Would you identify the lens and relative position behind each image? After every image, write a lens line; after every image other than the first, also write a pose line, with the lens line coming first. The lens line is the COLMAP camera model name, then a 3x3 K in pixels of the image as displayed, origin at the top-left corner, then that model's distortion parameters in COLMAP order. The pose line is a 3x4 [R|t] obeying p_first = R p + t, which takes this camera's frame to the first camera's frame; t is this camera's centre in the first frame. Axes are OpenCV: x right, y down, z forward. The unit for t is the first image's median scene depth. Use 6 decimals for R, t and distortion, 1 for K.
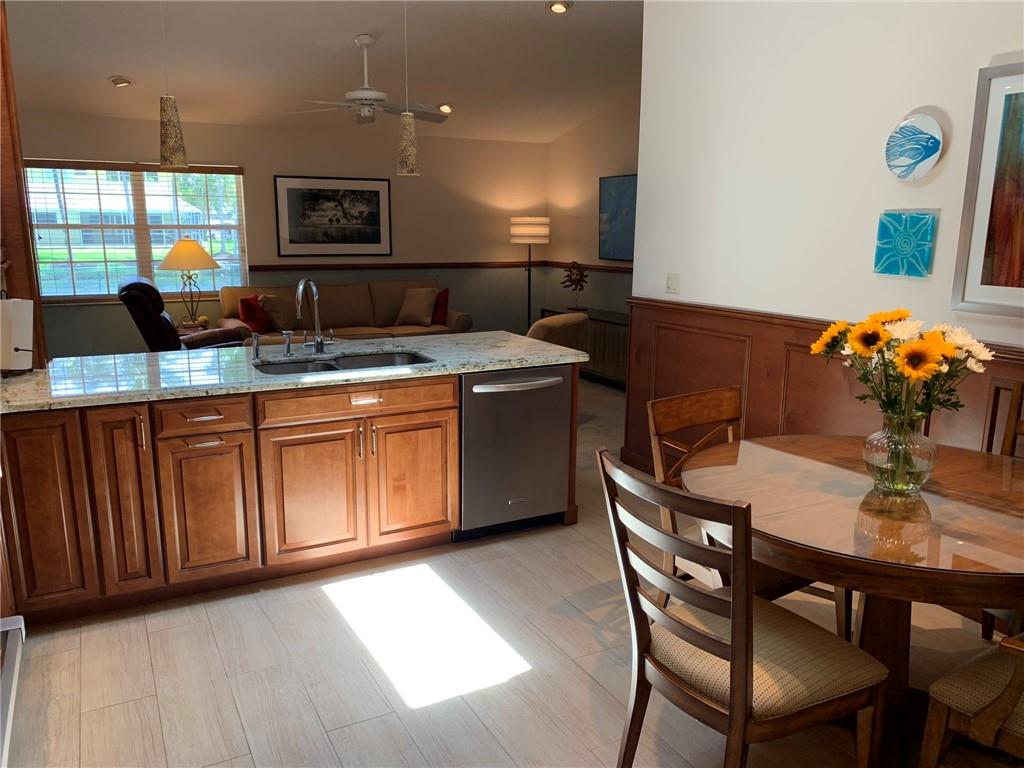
lens RADIAL K [[777.8, 0, 507.7], [0, 777.8, 384.8], [0, 0, 1]] dist [0.055598, -0.068138]
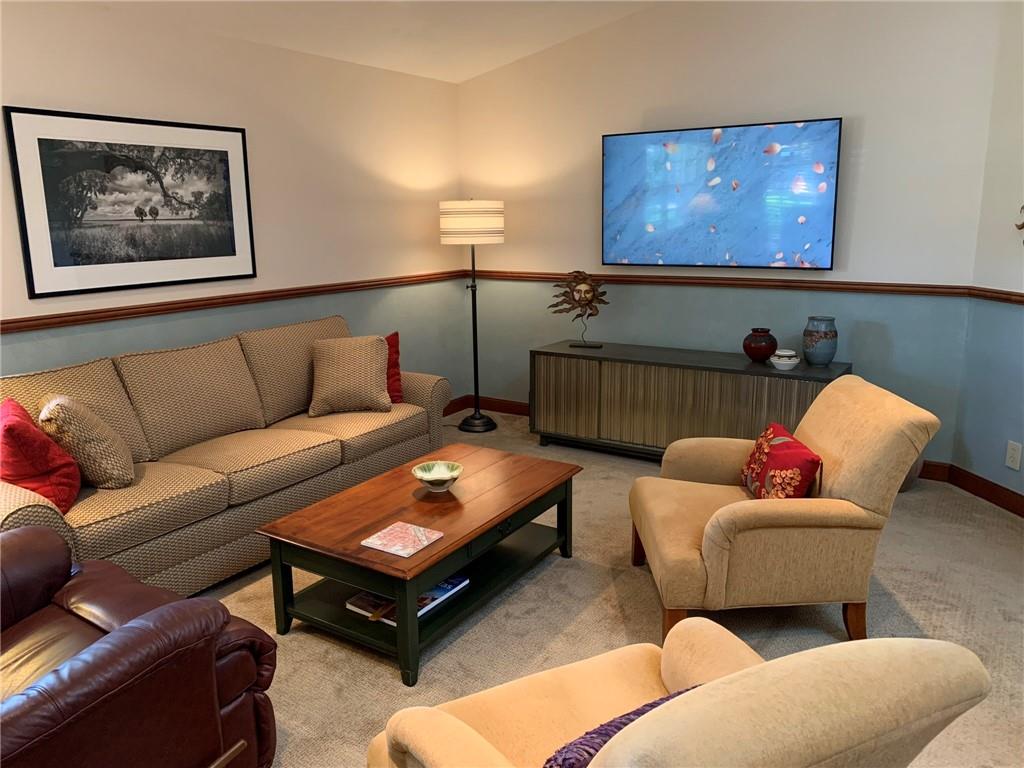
lens RADIAL K [[777.8, 0, 507.7], [0, 777.8, 384.8], [0, 0, 1]] dist [0.055598, -0.068138]
pose [[0.878787, -0.122437, 0.461240, -0.258717], [0.115116, 0.992373, 0.044099, -0.101188], [-0.463122, 0.014342, 0.886179, 0.473980]]
